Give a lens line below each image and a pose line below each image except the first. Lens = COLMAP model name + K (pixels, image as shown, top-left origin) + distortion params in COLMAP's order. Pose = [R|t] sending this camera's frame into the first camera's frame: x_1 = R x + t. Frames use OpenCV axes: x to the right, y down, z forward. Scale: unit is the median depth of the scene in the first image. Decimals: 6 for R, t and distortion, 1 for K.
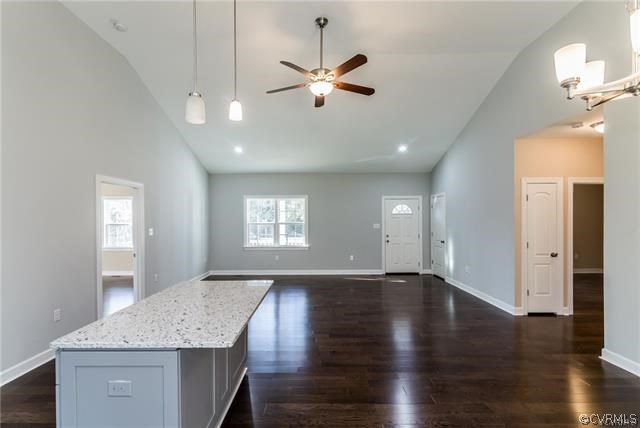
lens RADIAL K [[302.7, 0, 319.9], [0, 302.7, 218.3], [0, 0, 1]] dist [0.008382, -0.000552]
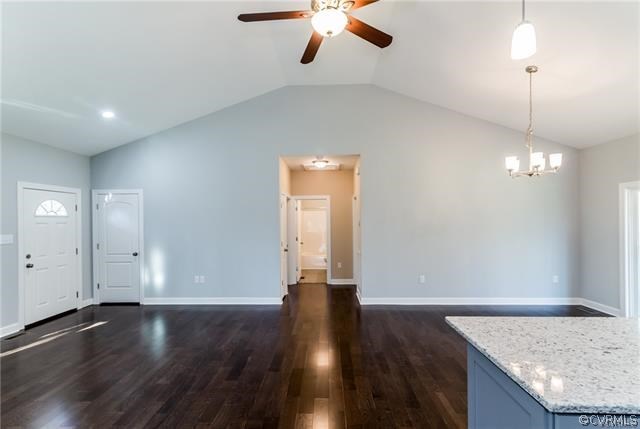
lens RADIAL K [[302.7, 0, 317.2], [0, 302.7, 225.2], [0, 0, 1]] dist [0.008382, -0.000552]
pose [[0.035671, -0.005605, 0.999348, -0.304494], [0.003350, 0.999979, 0.005489, 0.001544], [-0.999358, 0.003152, 0.035689, 0.466360]]
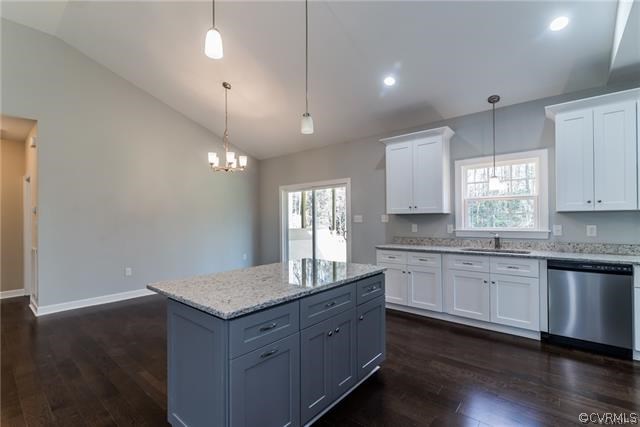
lens RADIAL K [[291.1, 0, 321.7], [0, 291.1, 216.9], [0, 0, 1]] dist [-0.005141, -0.001507]
pose [[-0.769296, 0.011937, 0.638781, -0.312848], [0.007468, 0.999925, -0.009692, 0.021664], [-0.638849, -0.002686, -0.769328, 0.462652]]
